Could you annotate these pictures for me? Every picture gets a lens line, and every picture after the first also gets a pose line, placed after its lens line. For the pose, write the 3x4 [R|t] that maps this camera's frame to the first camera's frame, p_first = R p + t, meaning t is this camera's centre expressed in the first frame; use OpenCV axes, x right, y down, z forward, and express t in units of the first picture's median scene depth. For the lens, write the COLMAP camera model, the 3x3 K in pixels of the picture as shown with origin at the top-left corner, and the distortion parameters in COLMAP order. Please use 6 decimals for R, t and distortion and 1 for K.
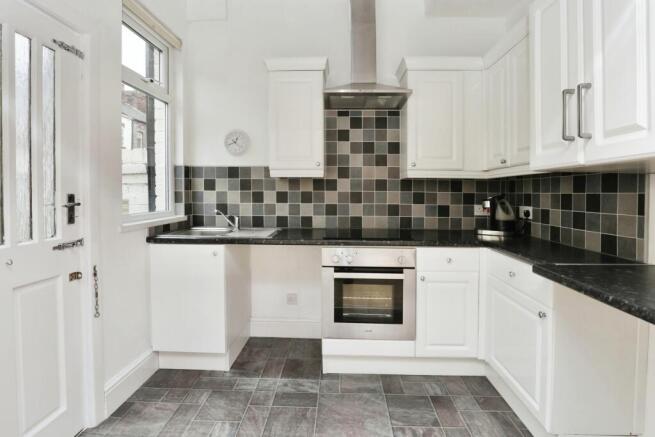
lens RADIAL K [[313.4, 0, 324.0], [0, 313.4, 202.2], [0, 0, 1]] dist [-0.028617, -0.000277]
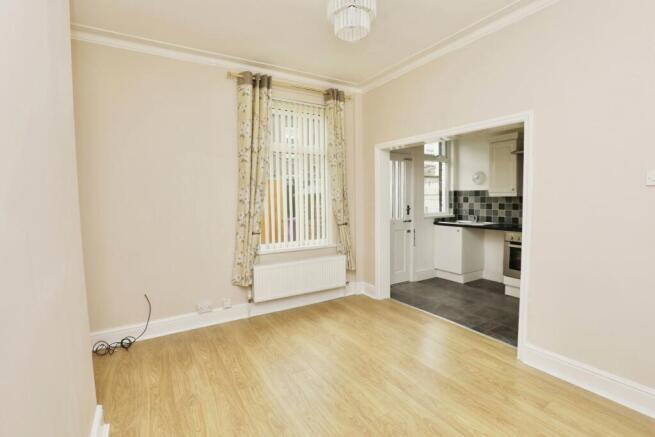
lens RADIAL K [[313.4, 0, 326.1], [0, 313.4, 219.0], [0, 0, 1]] dist [-0.028617, -0.000277]
pose [[0.559001, 0.051589, -0.827560, 0.817090], [-0.012540, 0.998474, 0.053773, -0.028957], [0.829072, -0.019682, 0.558796, -0.895056]]
